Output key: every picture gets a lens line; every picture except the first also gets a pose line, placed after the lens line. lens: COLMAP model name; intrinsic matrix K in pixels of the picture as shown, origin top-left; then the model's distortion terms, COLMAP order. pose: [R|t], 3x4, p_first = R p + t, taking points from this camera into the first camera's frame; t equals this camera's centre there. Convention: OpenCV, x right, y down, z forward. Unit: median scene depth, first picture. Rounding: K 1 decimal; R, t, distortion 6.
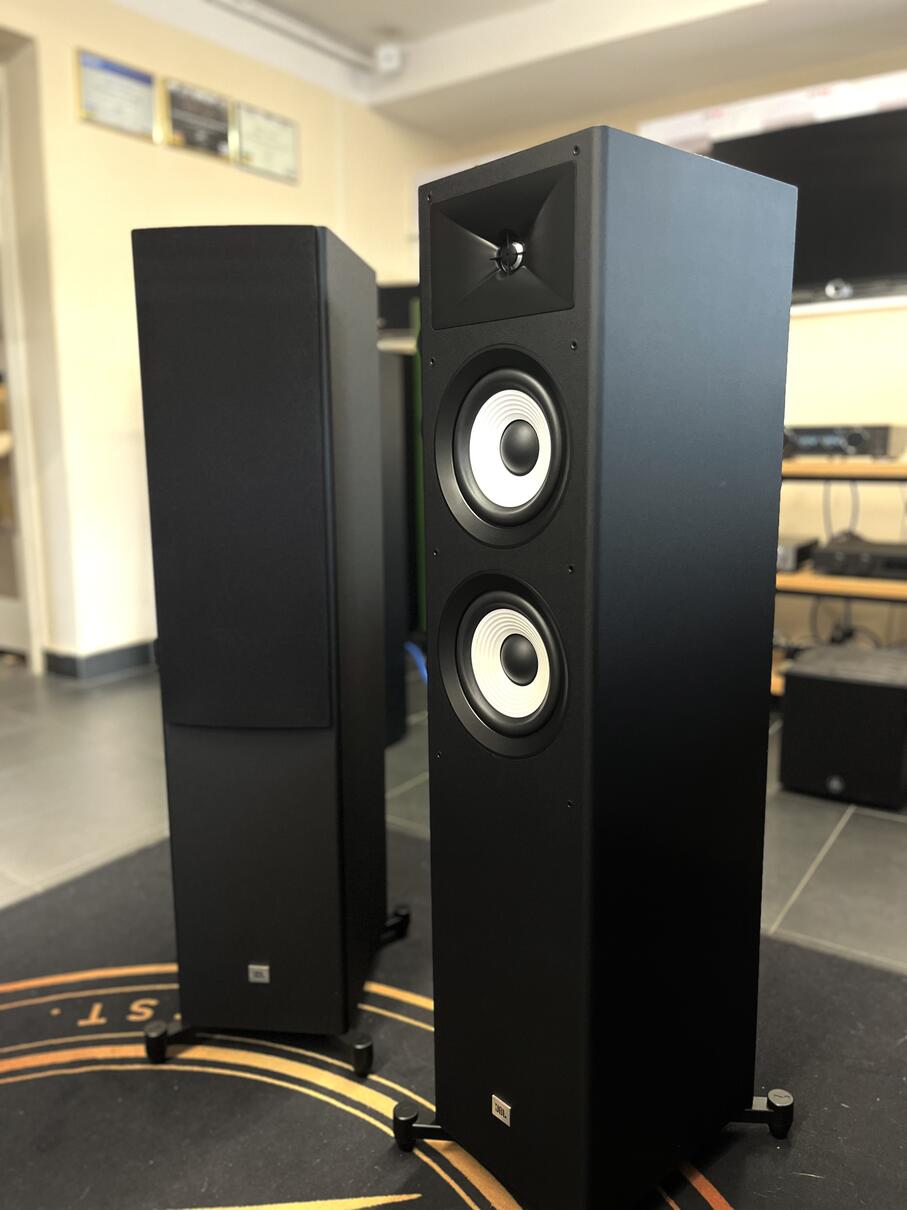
lens RADIAL K [[917.8, 0, 453.5], [0, 917.8, 605.0], [0, 0, 1]] dist [0.039905, -0.081787]
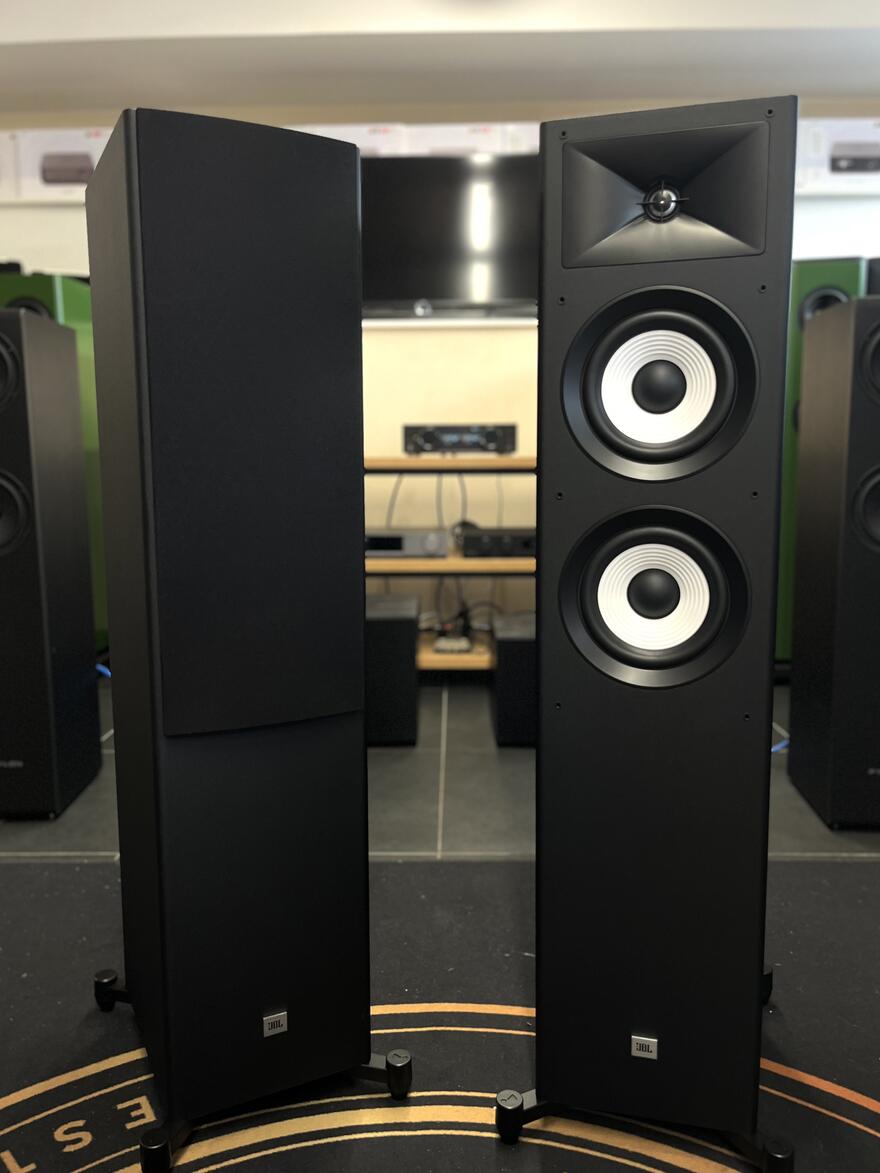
lens RADIAL K [[882.7, 0, 436.9], [0, 882.7, 578.3], [0, 0, 1]] dist [0.200787, -0.355779]
pose [[0.829333, -0.063206, 0.555169, -0.518798], [0.087845, 0.995975, -0.017834, 0.028771], [-0.551807, 0.063559, 0.831547, 0.217223]]
